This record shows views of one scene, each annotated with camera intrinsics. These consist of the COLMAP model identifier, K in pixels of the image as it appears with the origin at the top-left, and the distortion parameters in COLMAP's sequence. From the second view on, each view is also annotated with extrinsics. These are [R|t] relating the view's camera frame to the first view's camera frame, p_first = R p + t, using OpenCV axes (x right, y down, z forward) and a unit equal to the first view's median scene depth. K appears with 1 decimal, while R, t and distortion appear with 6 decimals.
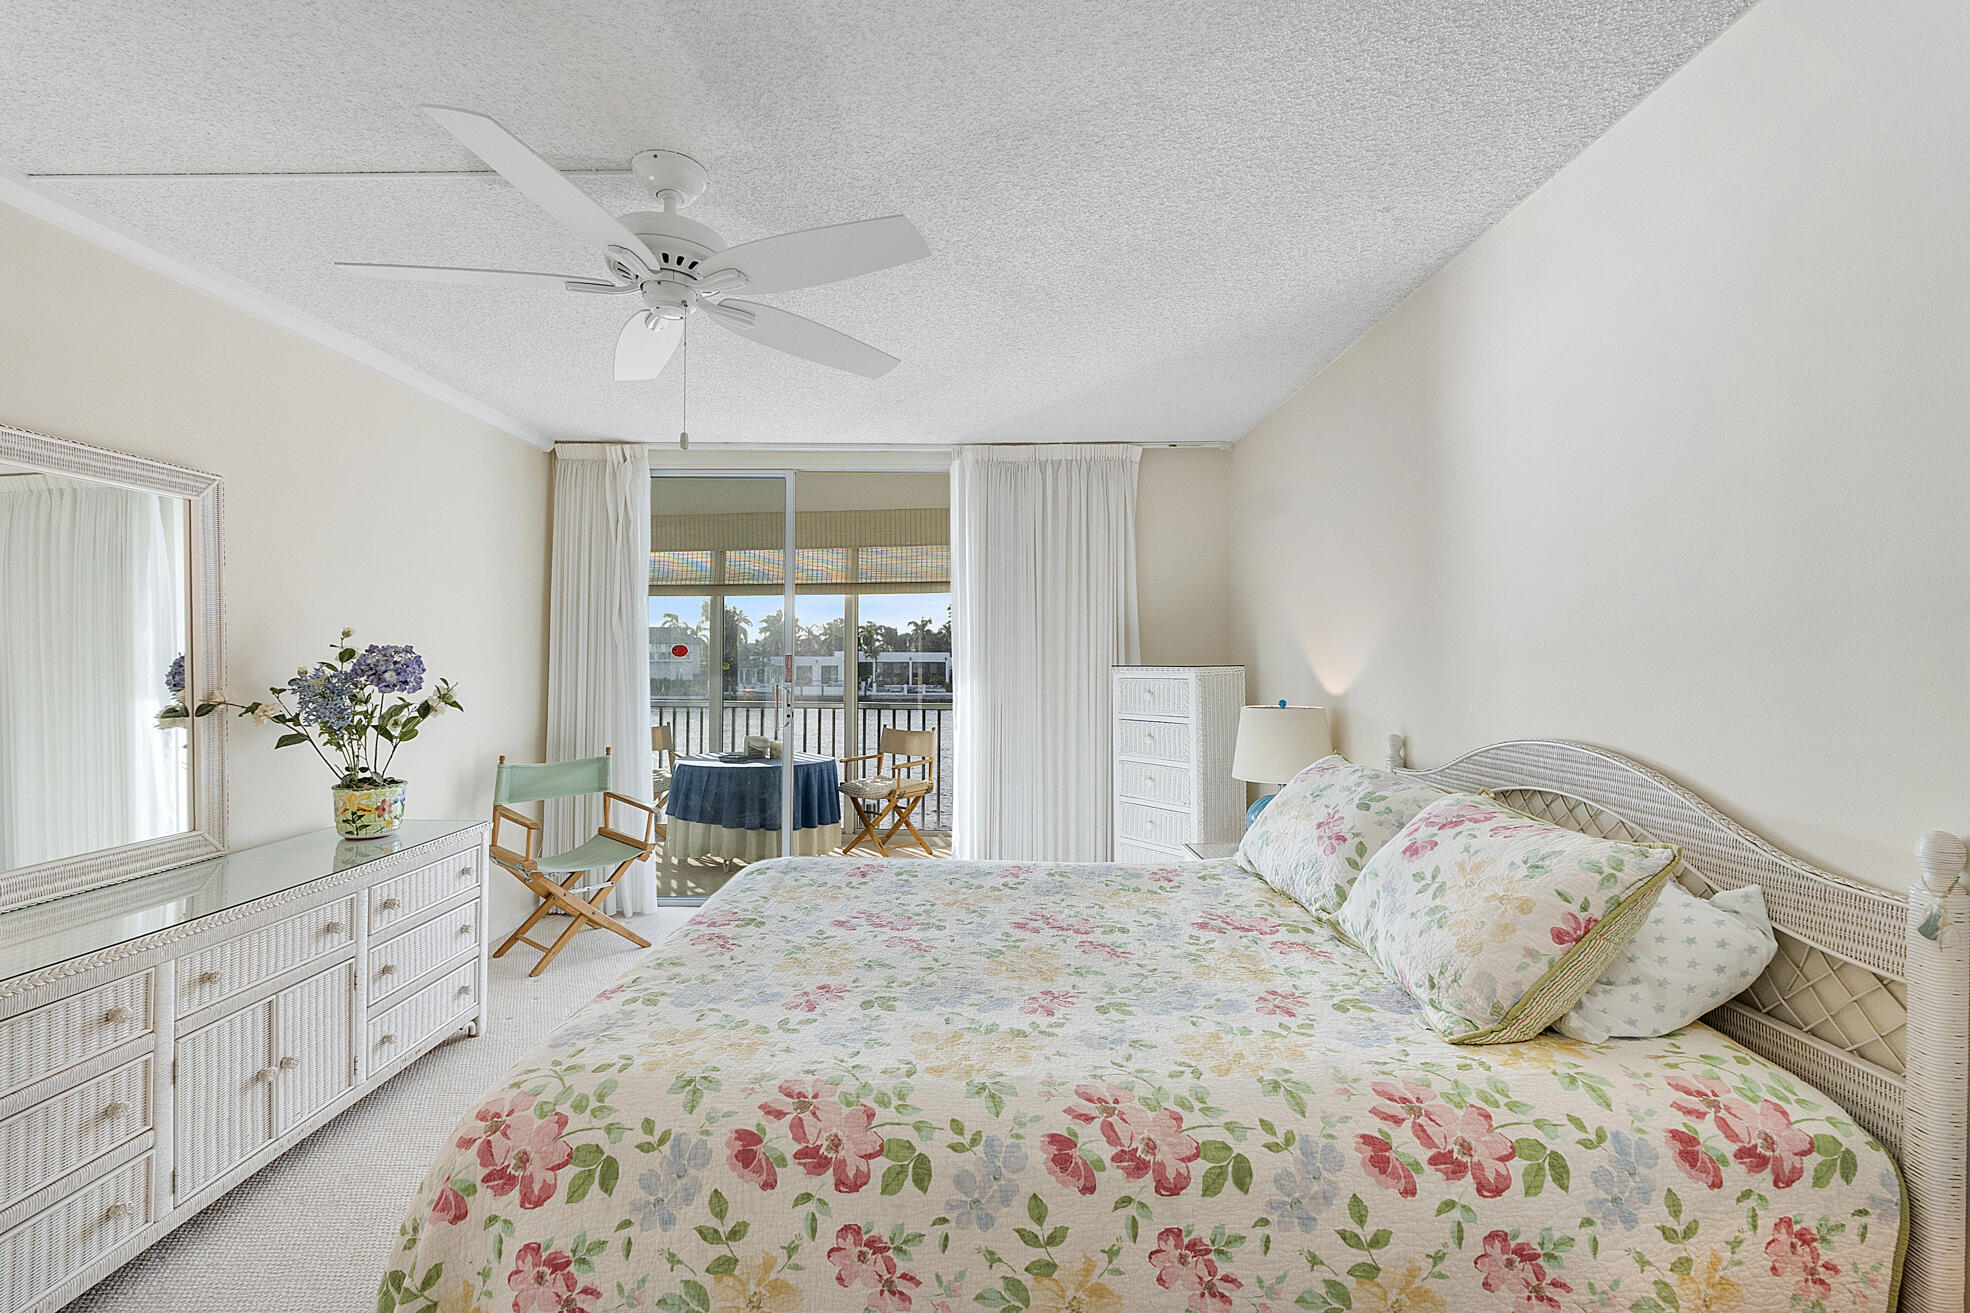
lens RADIAL K [[834.2, 0, 995.1], [0, 834.2, 656.4], [0, 0, 1]] dist [-0.005350, -0.000556]
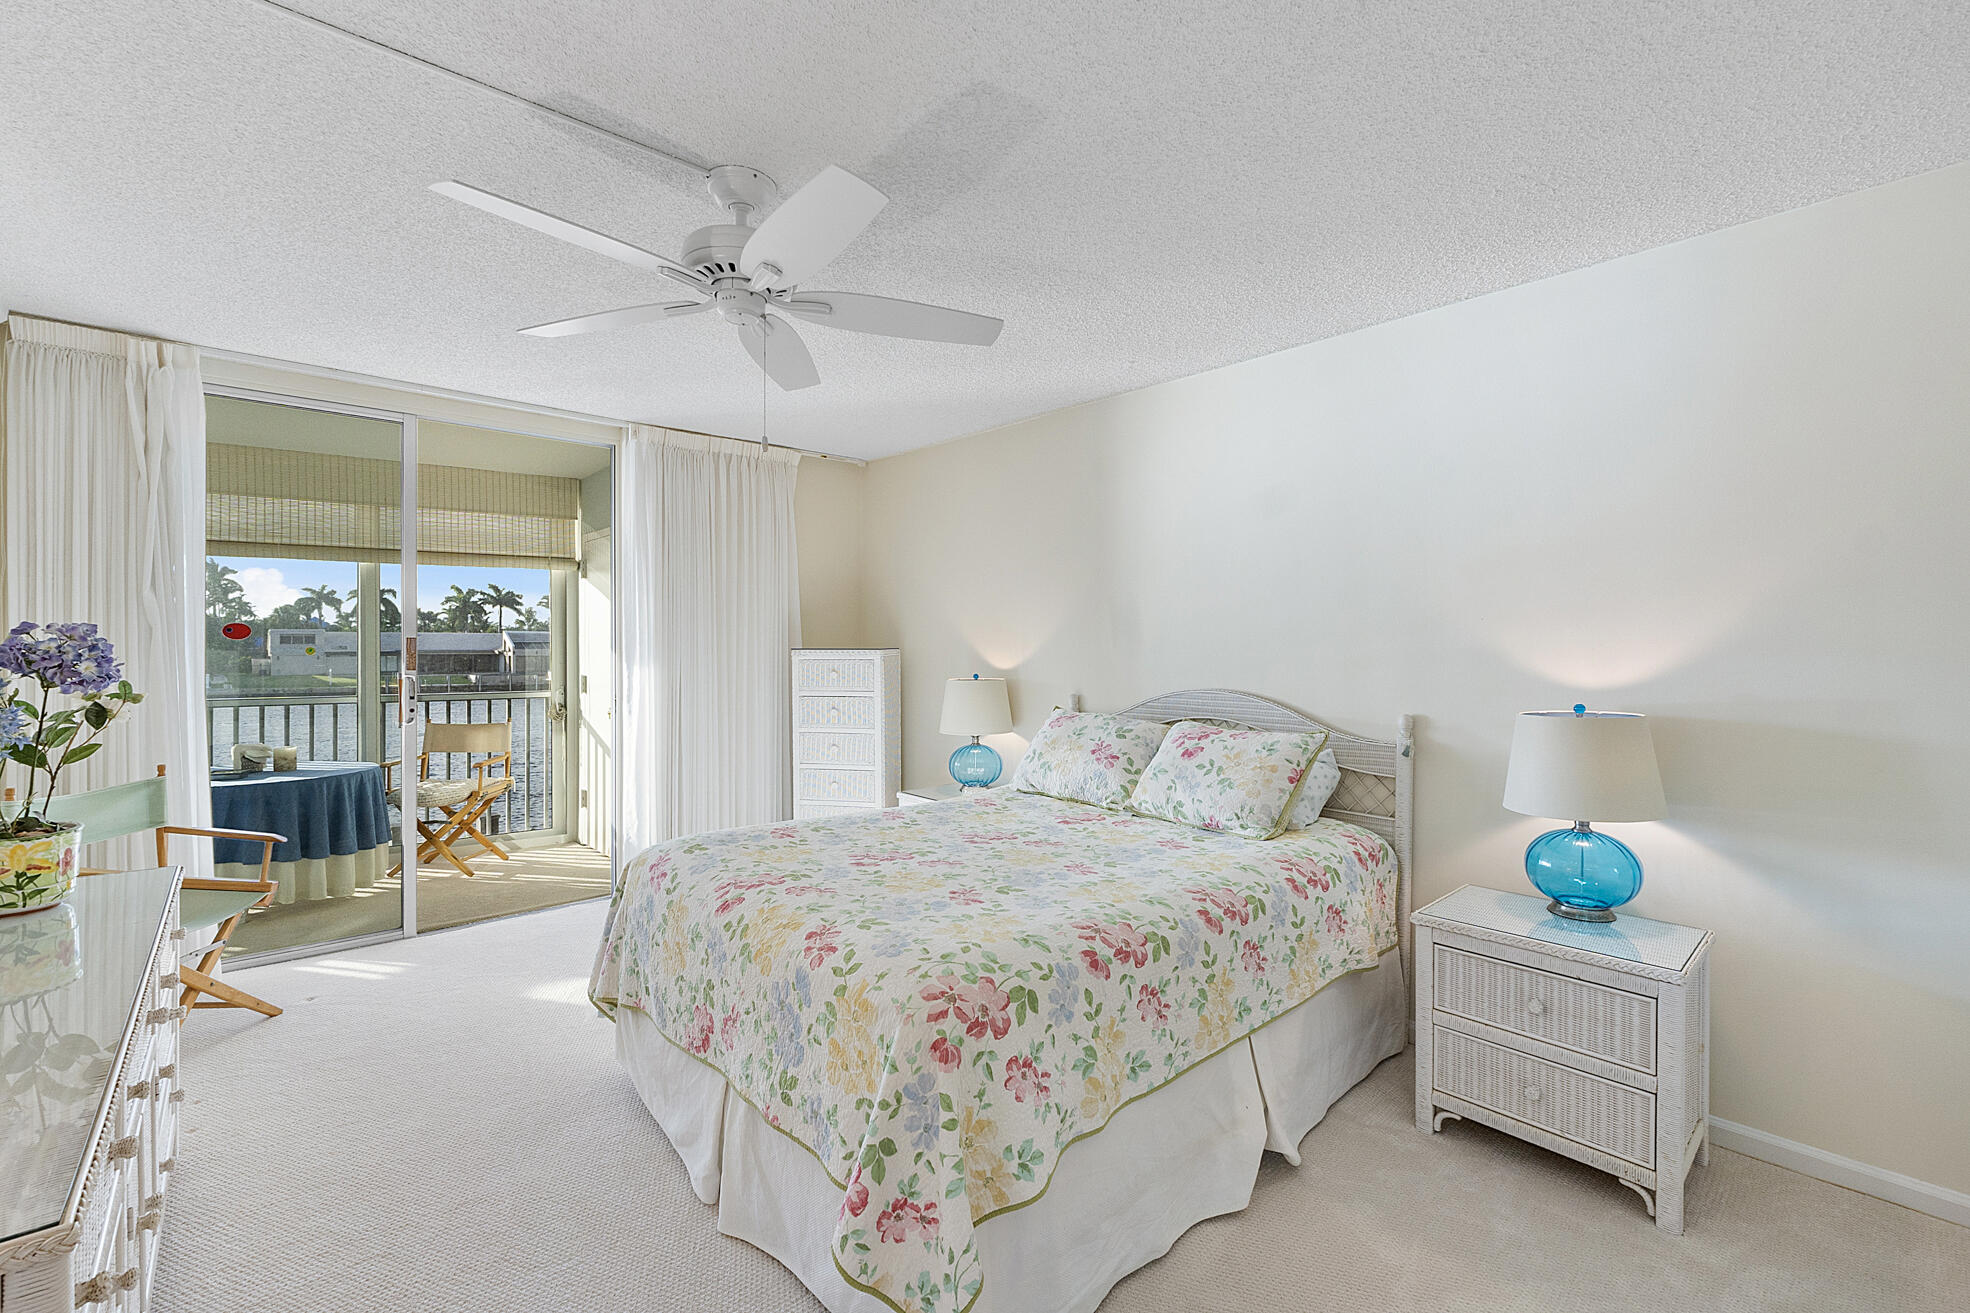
lens RADIAL K [[834.2, 0, 986.0], [0, 834.2, 649.5], [0, 0, 1]] dist [-0.005350, -0.000556]
pose [[0.741387, -0.004123, 0.671065, -0.637254], [-0.004709, 0.999925, 0.011345, -0.002717], [-0.671061, -0.011571, 0.741312, -0.007448]]
